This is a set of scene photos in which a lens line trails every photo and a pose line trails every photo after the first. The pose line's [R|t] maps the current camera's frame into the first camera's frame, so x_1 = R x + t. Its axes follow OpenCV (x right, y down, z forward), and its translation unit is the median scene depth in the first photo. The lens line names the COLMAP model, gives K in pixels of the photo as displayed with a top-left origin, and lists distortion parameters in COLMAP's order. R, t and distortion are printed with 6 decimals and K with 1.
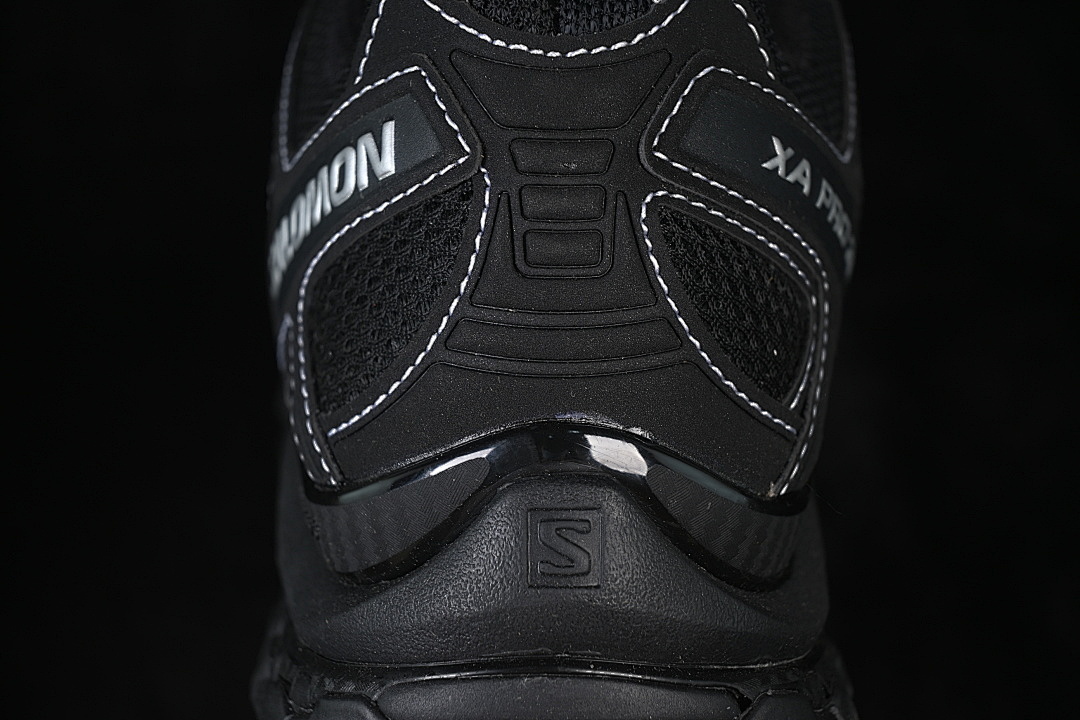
lens RADIAL K [[2349.1, 0, 540.1], [0, 2349.1, 359.7], [0, 0, 1]] dist [0.055310, 0.000000]
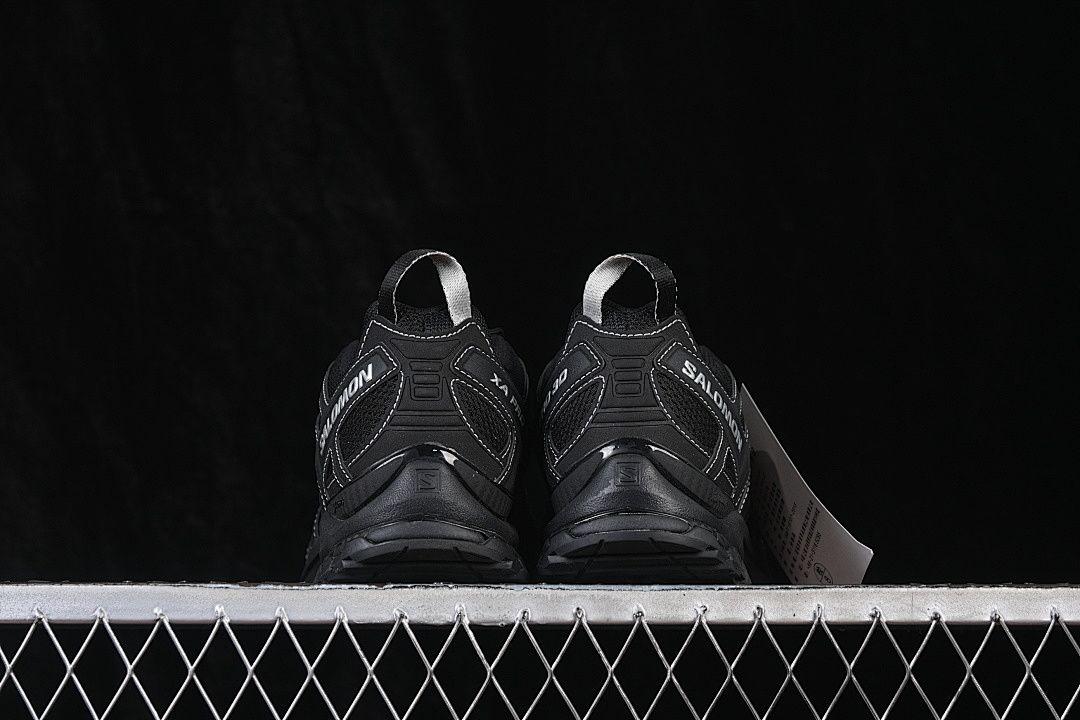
lens RADIAL K [[2349.1, 0, 532.5], [0, 2349.1, 356.0], [0, 0, 1]] dist [0.055310, 0.000000]
pose [[0.997928, 0.002521, 0.064297, -0.050701], [0.022457, 0.922751, -0.384743, 1.115463], [-0.060300, 0.385389, 0.920782, -1.923081]]
